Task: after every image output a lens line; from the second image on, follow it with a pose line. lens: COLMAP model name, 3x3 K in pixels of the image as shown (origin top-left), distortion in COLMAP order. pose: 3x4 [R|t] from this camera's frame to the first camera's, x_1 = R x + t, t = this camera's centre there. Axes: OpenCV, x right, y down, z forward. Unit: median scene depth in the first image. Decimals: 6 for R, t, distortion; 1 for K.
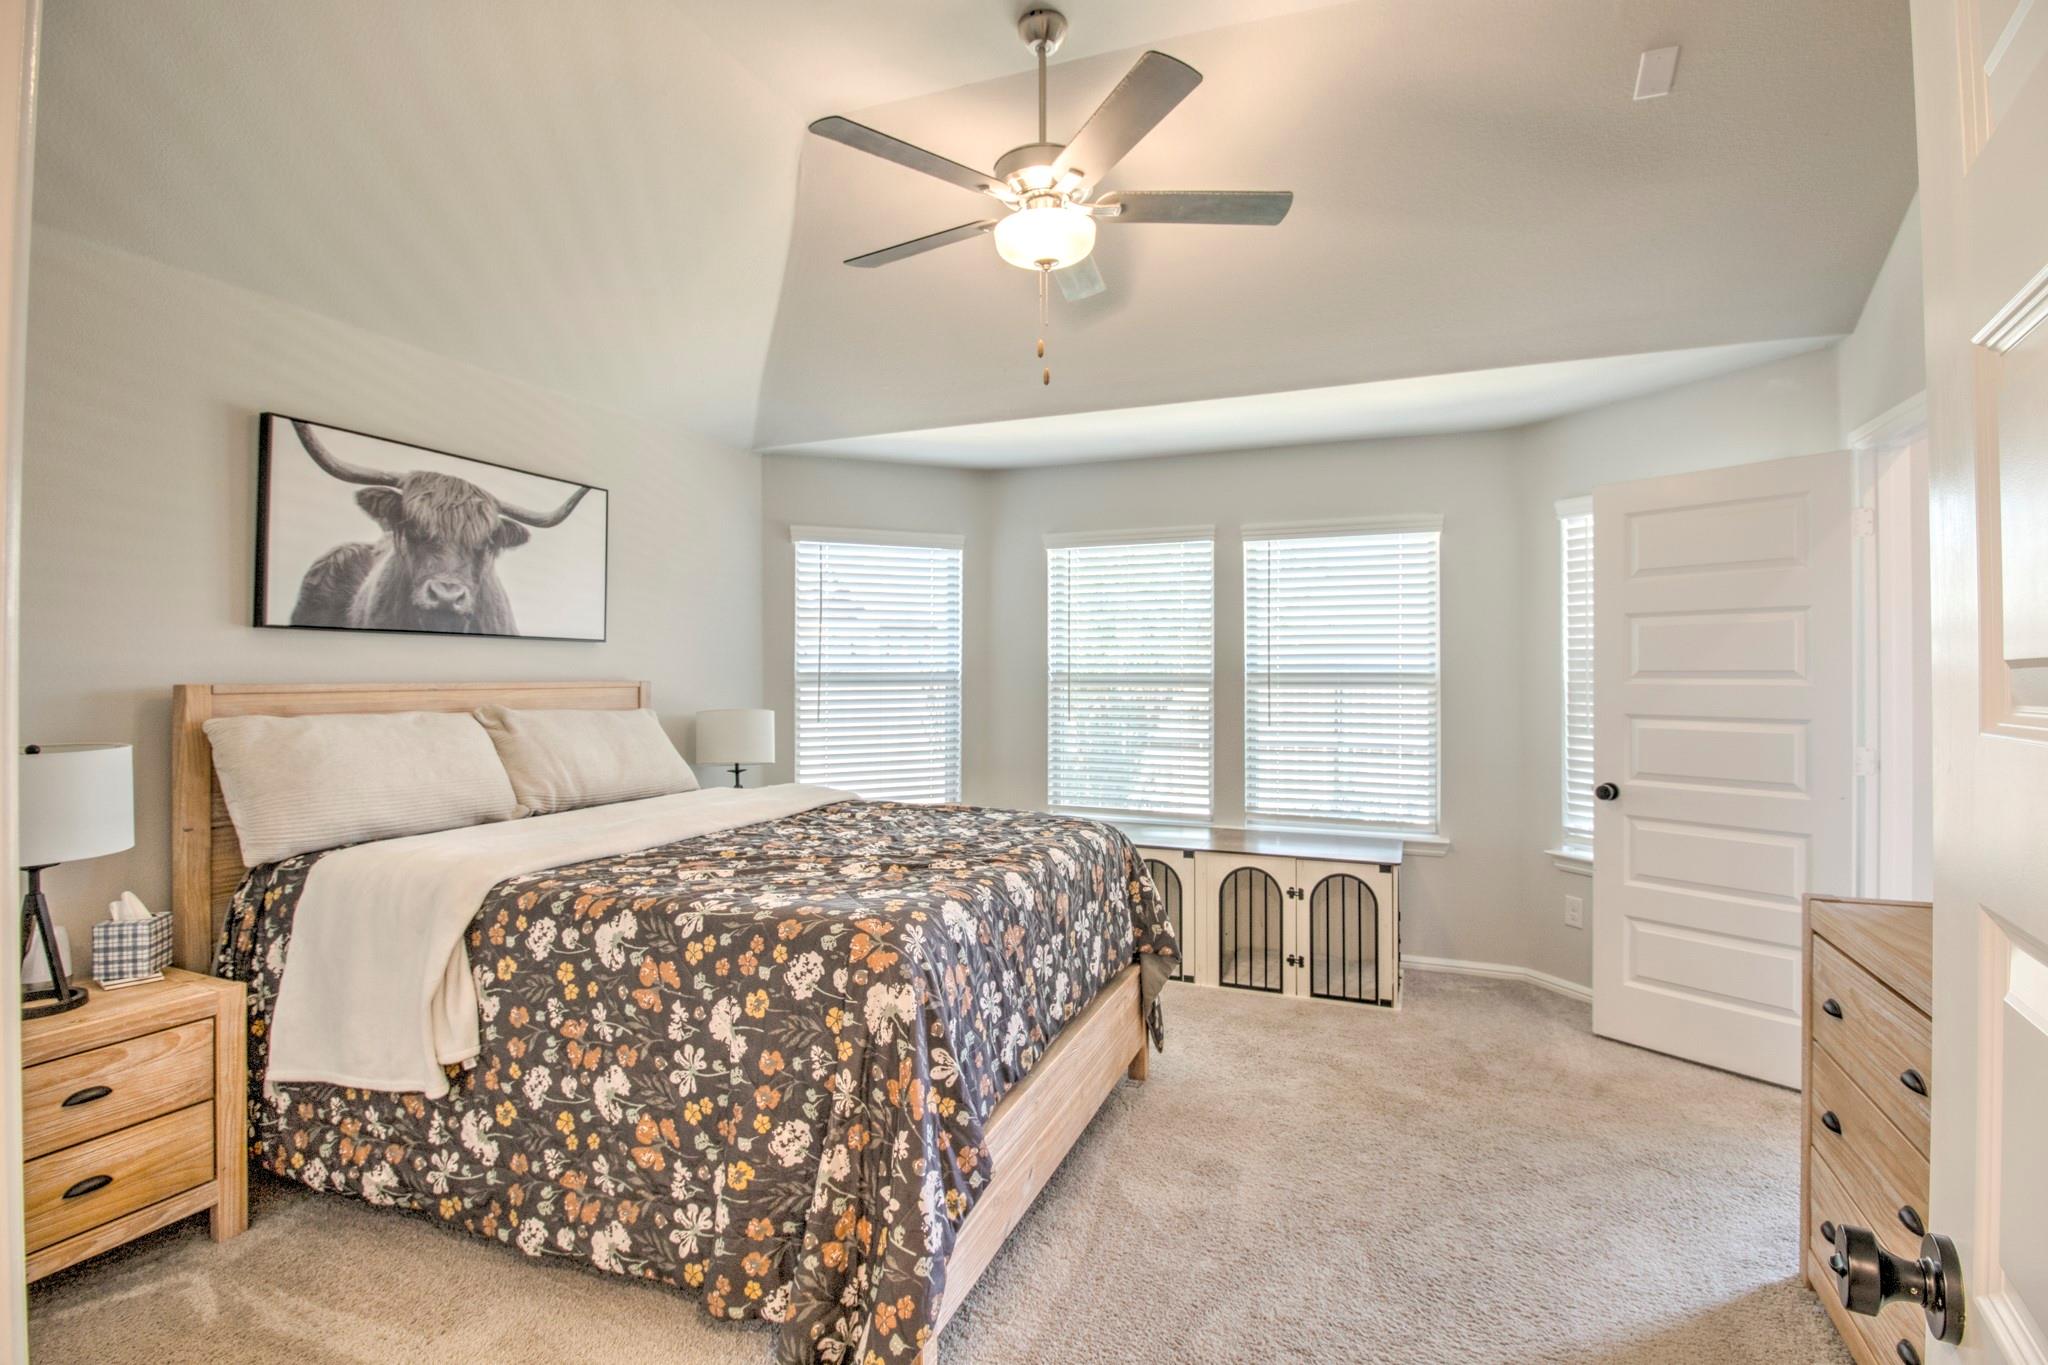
lens RADIAL K [[961.7, 0, 1018.3], [0, 961.7, 664.4], [0, 0, 1]] dist [-0.018564, -0.000460]
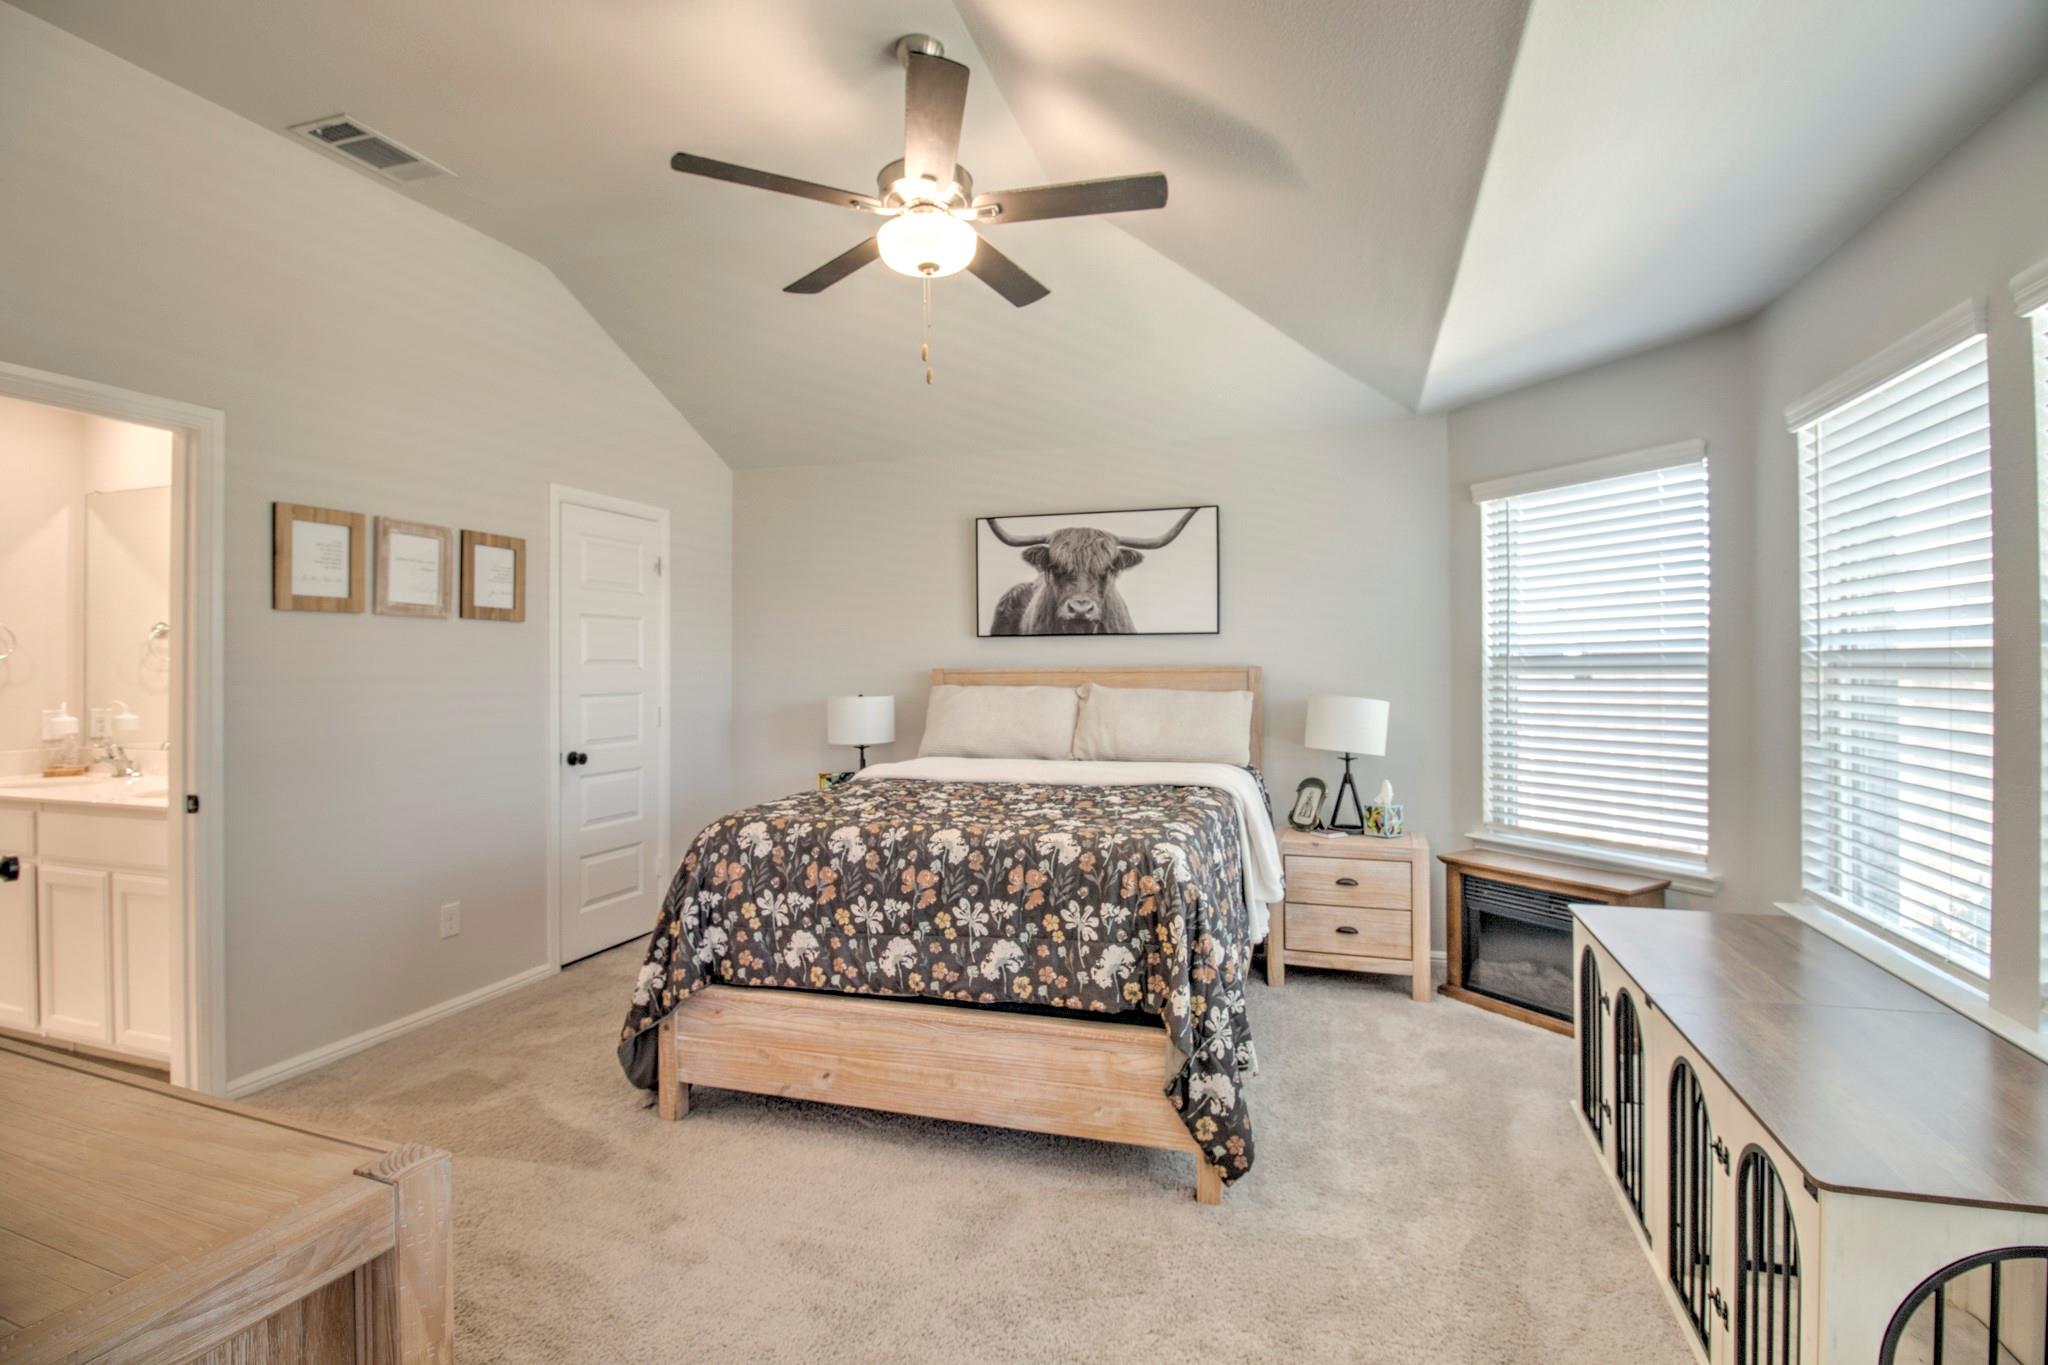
lens RADIAL K [[961.7, 0, 1018.3], [0, 961.7, 664.4], [0, 0, 1]] dist [-0.018564, -0.000460]
pose [[0.064978, -0.009283, -0.997844, 0.871873], [0.013596, 0.999872, -0.008417, 0.024711], [0.997794, -0.013020, 0.065096, 0.798421]]
